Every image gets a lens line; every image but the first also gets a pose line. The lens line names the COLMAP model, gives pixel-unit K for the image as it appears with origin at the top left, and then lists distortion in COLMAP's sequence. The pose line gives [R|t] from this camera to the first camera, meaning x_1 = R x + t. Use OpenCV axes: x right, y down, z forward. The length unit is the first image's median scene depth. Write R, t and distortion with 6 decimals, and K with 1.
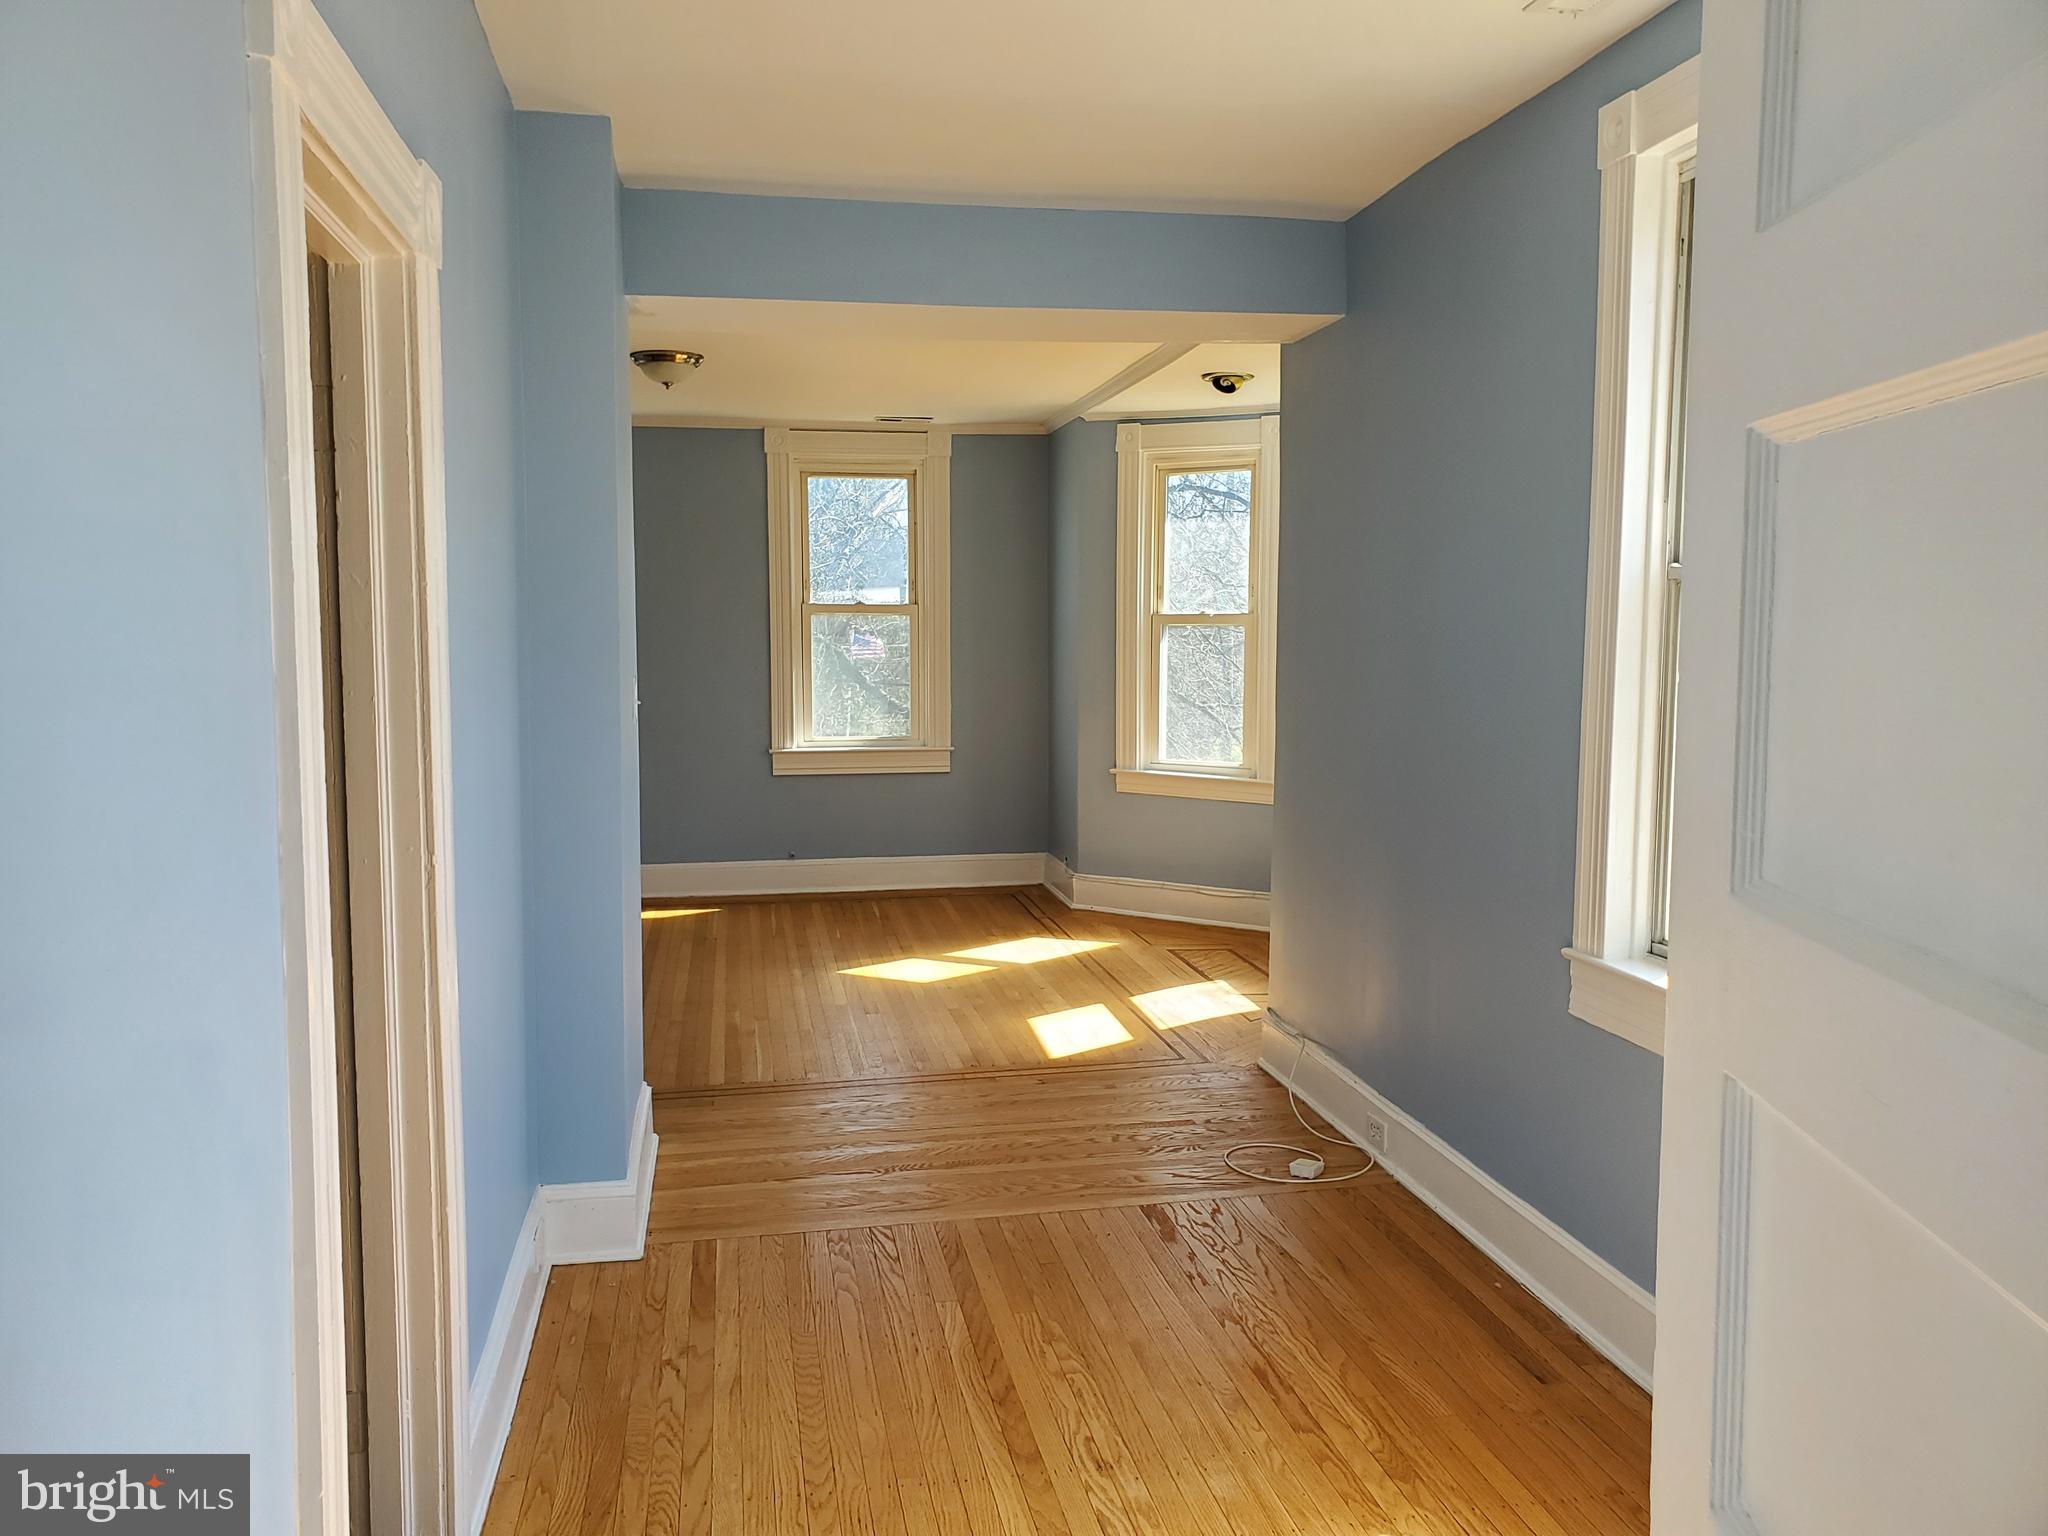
lens RADIAL K [[1582.0, 0, 1014.7], [0, 1582.0, 762.5], [0, 0, 1]] dist [0.027653, -0.003586]
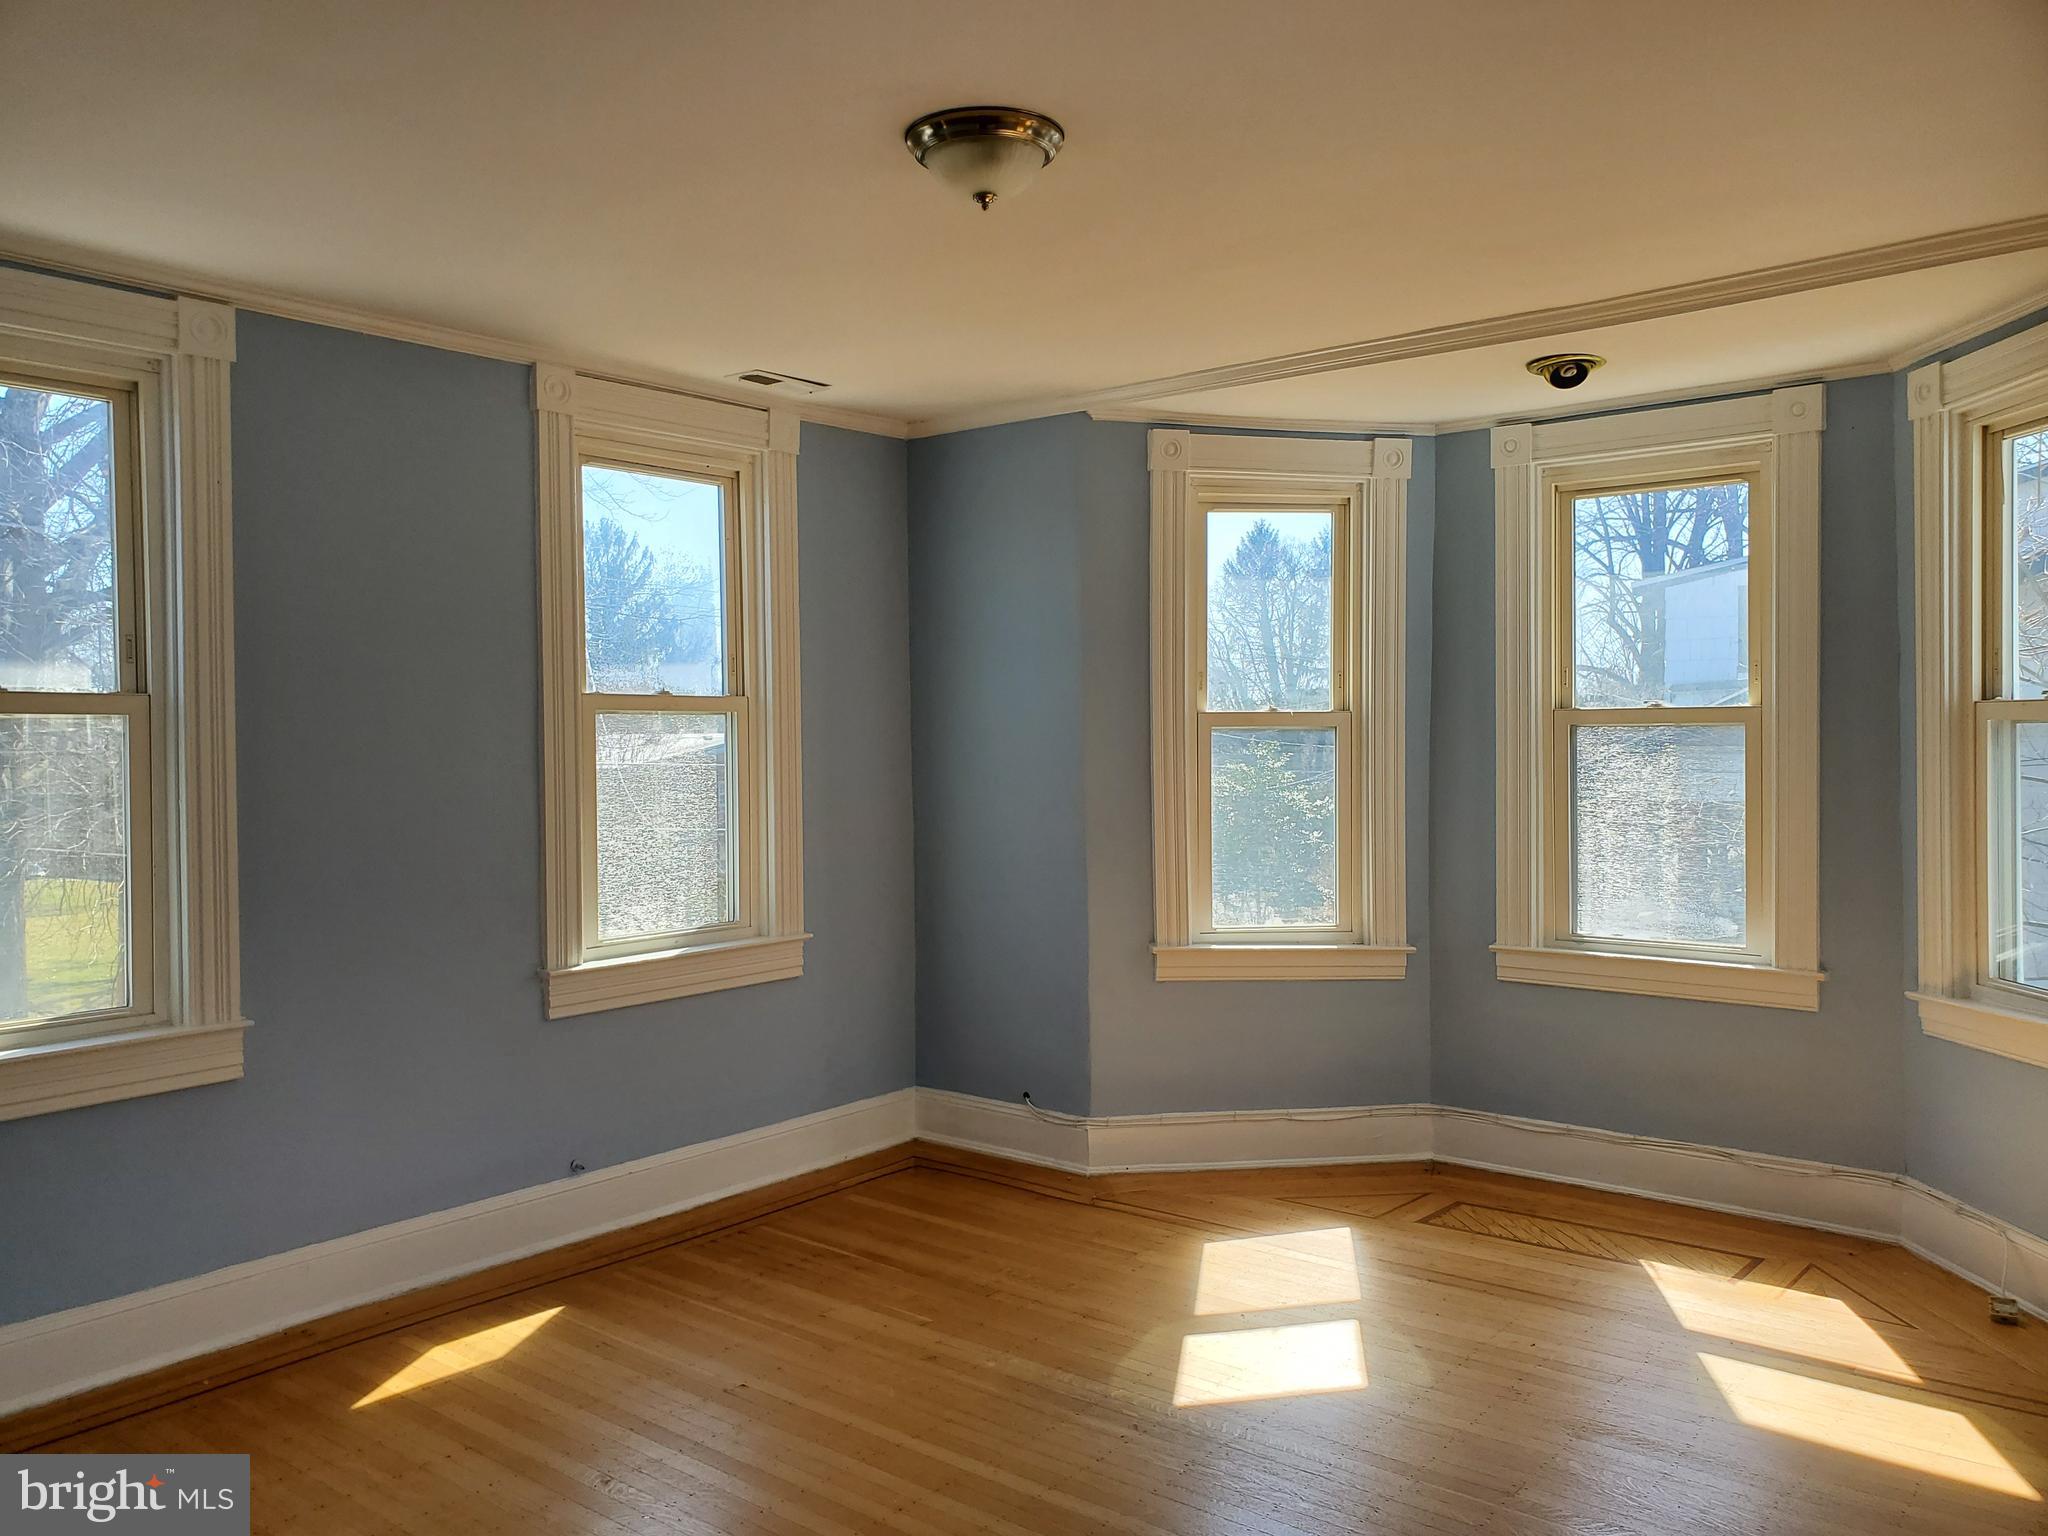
lens RADIAL K [[1593.7, 0, 967.0], [0, 1593.7, 746.4], [0, 0, 1]] dist [0.005520, 0.012079]
pose [[0.752266, -0.011425, 0.658760, -0.523379], [0.062986, 0.996517, -0.054644, -0.058510], [-0.655841, 0.082600, 0.750366, 0.670456]]
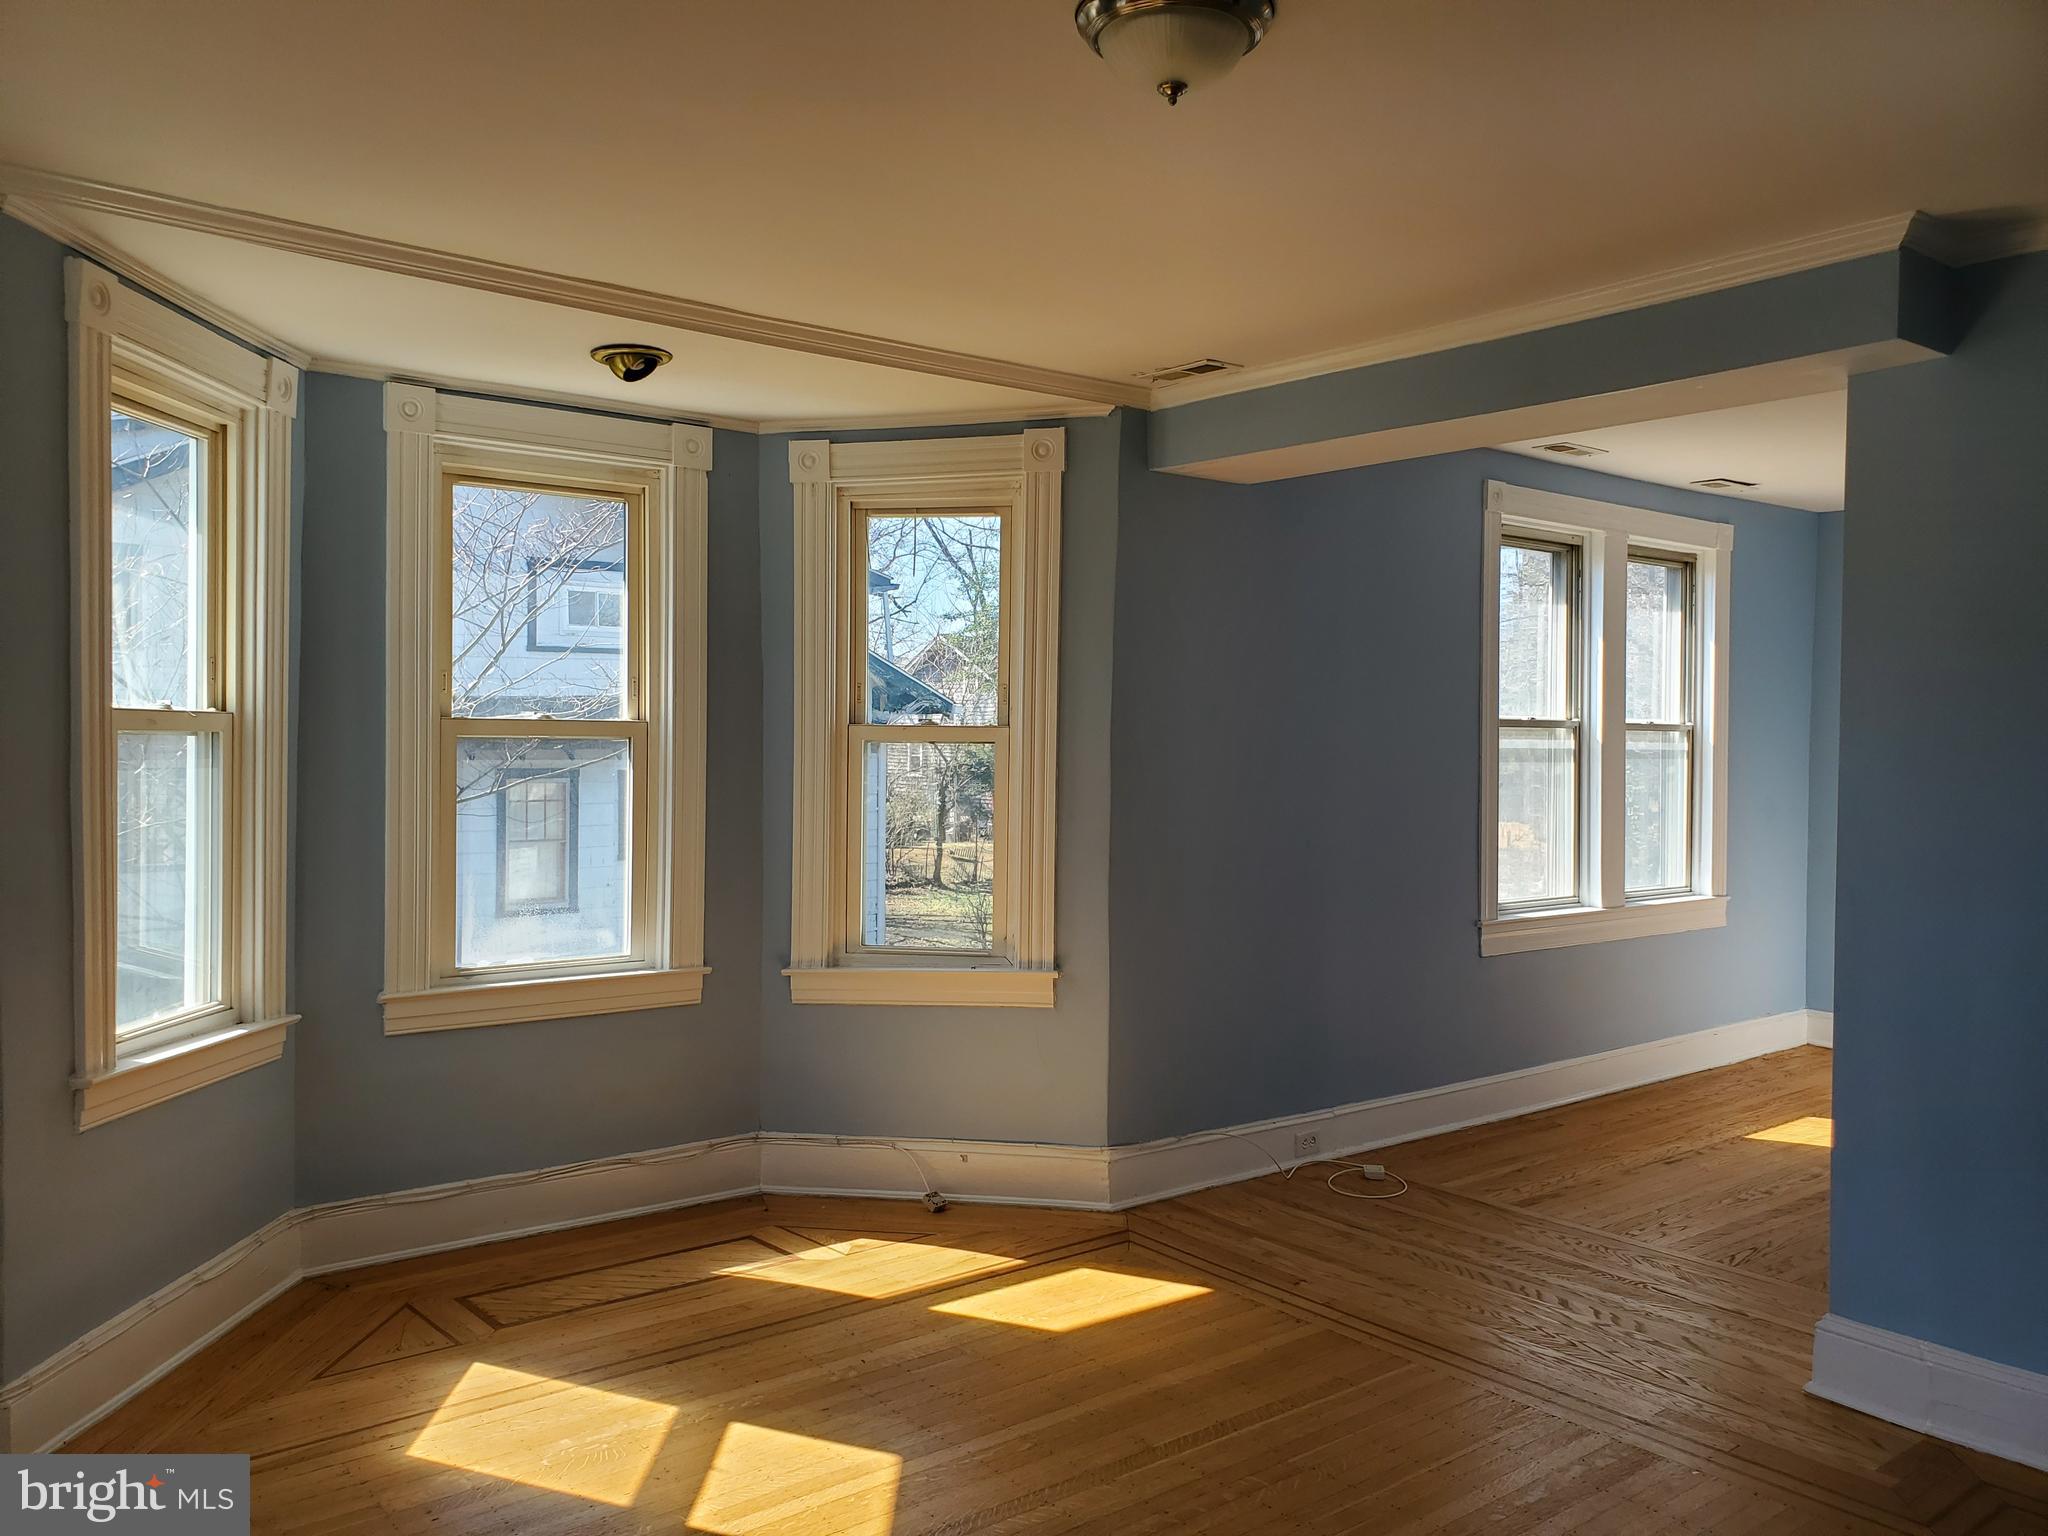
lens RADIAL K [[1582.0, 0, 1014.7], [0, 1582.0, 762.5], [0, 0, 1]] dist [0.027653, -0.003586]
pose [[-0.483545, -0.013533, 0.875215, -0.515101], [0.067119, 0.996363, 0.052488, -0.103046], [-0.872742, 0.084123, -0.480879, 1.202926]]
